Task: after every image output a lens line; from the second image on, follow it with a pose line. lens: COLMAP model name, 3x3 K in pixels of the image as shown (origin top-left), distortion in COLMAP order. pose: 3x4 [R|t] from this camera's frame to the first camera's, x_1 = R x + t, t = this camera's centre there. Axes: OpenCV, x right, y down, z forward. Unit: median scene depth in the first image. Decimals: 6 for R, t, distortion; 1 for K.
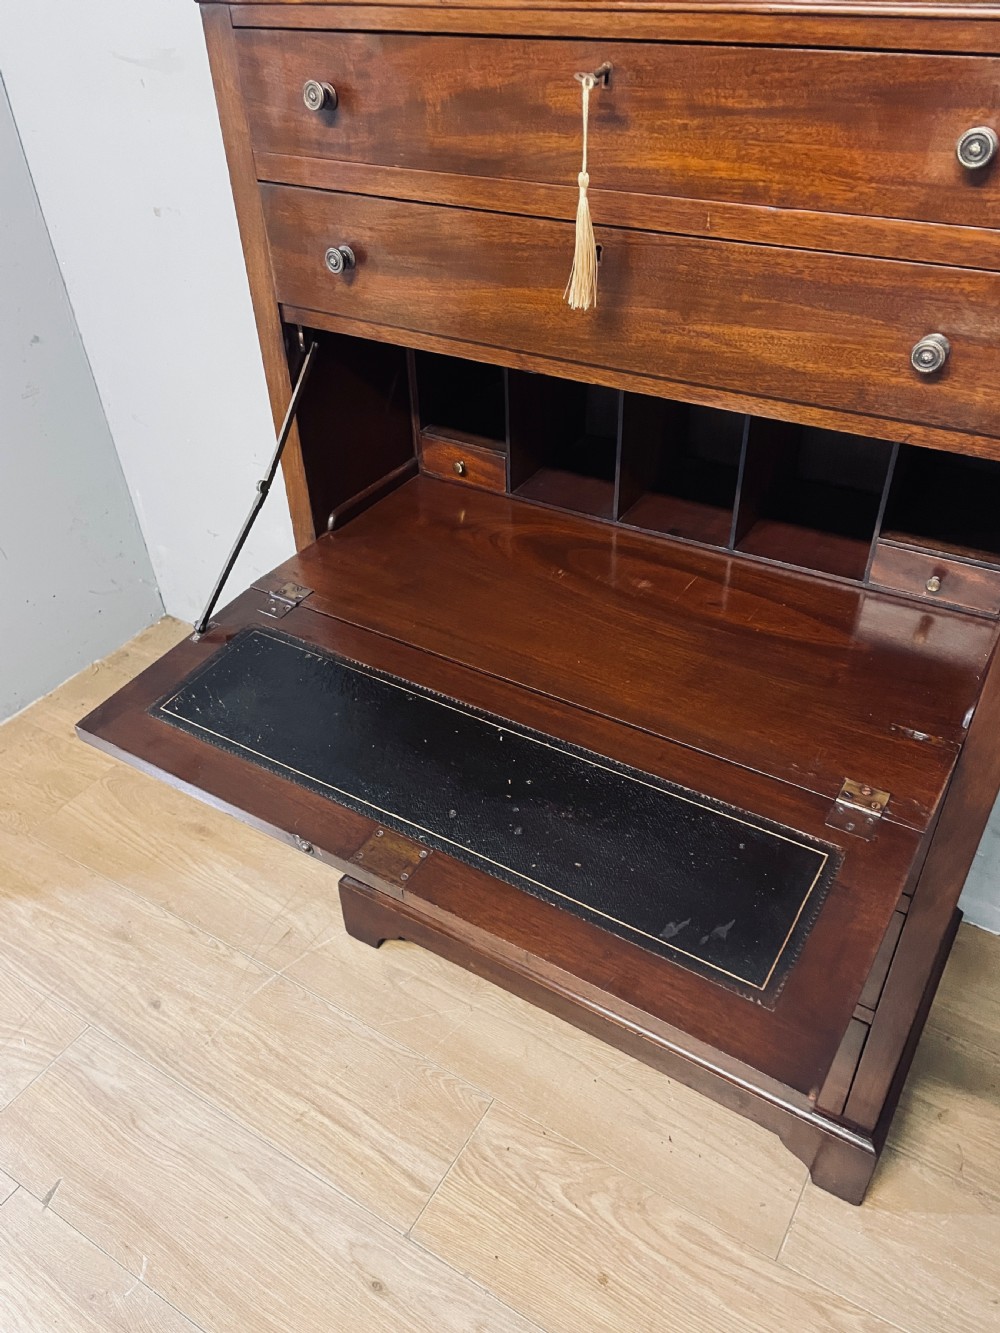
lens RADIAL K [[1008.5, 0, 487.8], [0, 1008.5, 673.7], [0, 0, 1]] dist [0.090458, -0.119107]
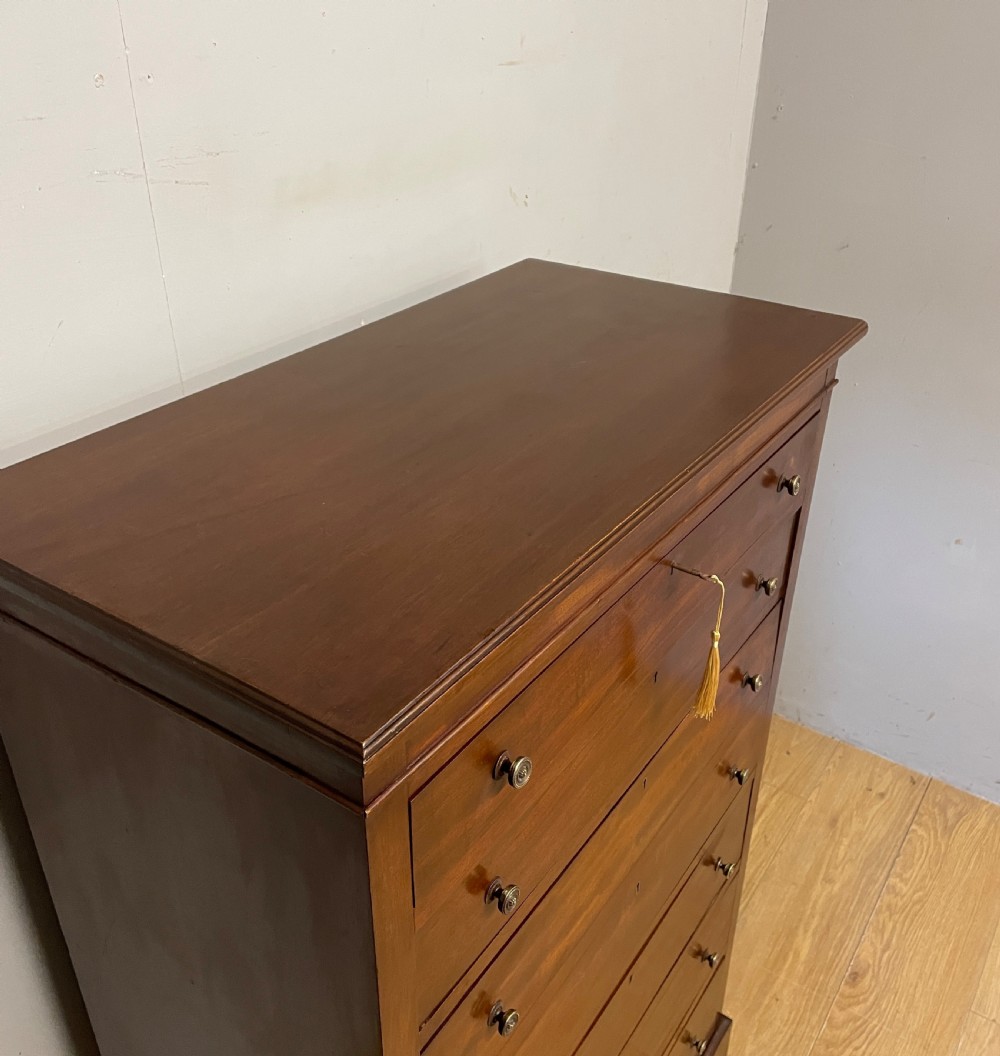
lens RADIAL K [[1003.5, 0, 495.7], [0, 1003.5, 530.0], [0, 0, 1]] dist [0.094859, -0.116601]
pose [[0.040851, -0.468612, 0.882459, -0.527315], [0.606161, 0.713725, 0.350948, -0.661637], [-0.794292, 0.520576, 0.313211, 0.441194]]
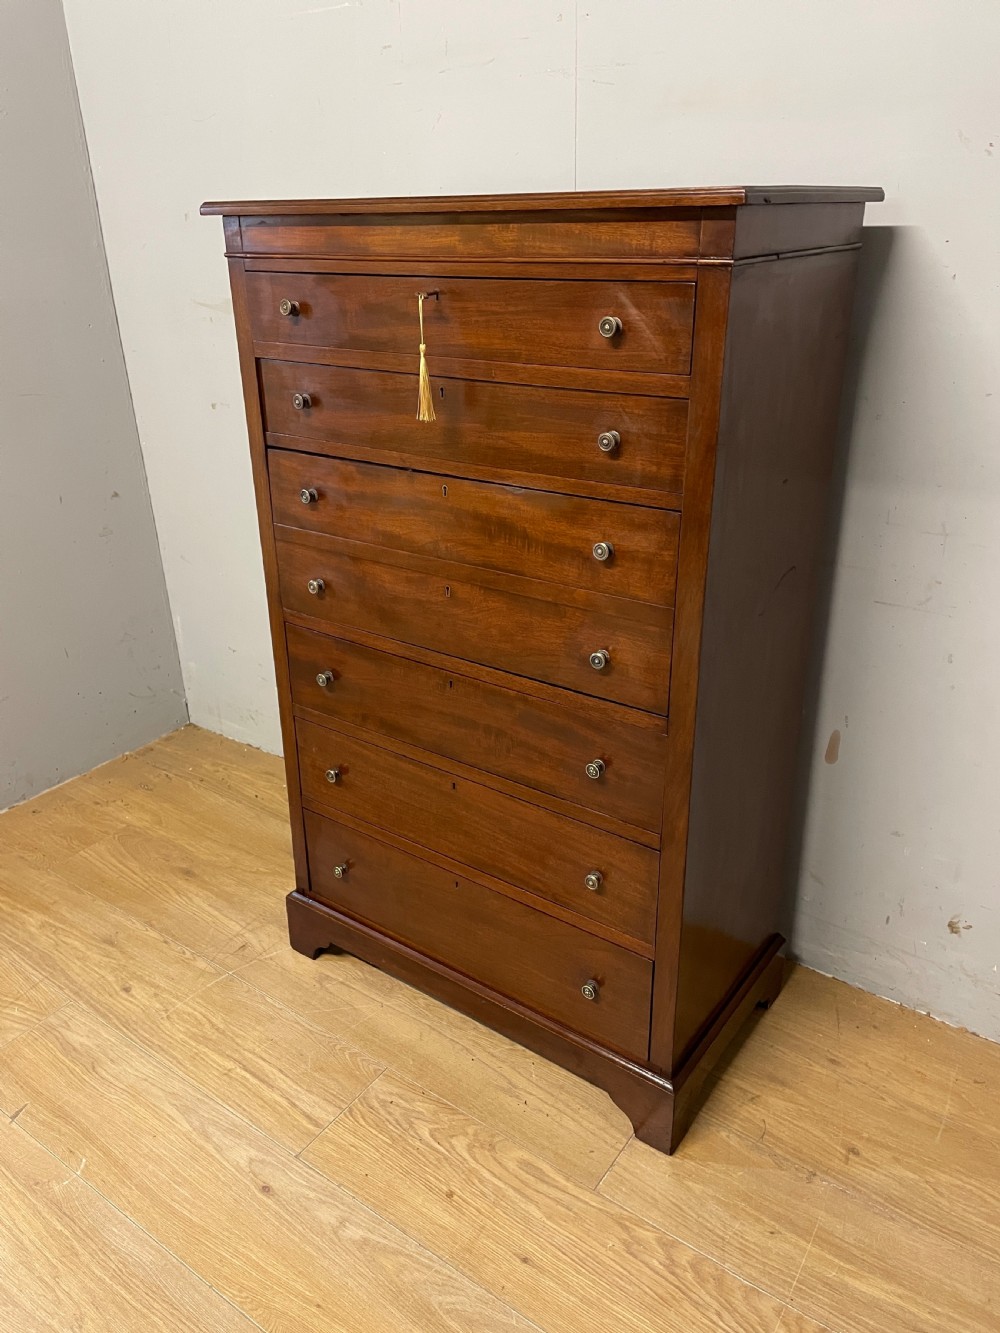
lens RADIAL K [[1006.1, 0, 491.2], [0, 1006.1, 655.3], [0, 0, 1]] dist [0.087622, -0.113250]
pose [[0.997445, 0.045593, -0.054998, 0.190834], [-0.057604, 0.968633, -0.241728, 0.251451], [0.042251, 0.244278, 0.968784, -0.312509]]
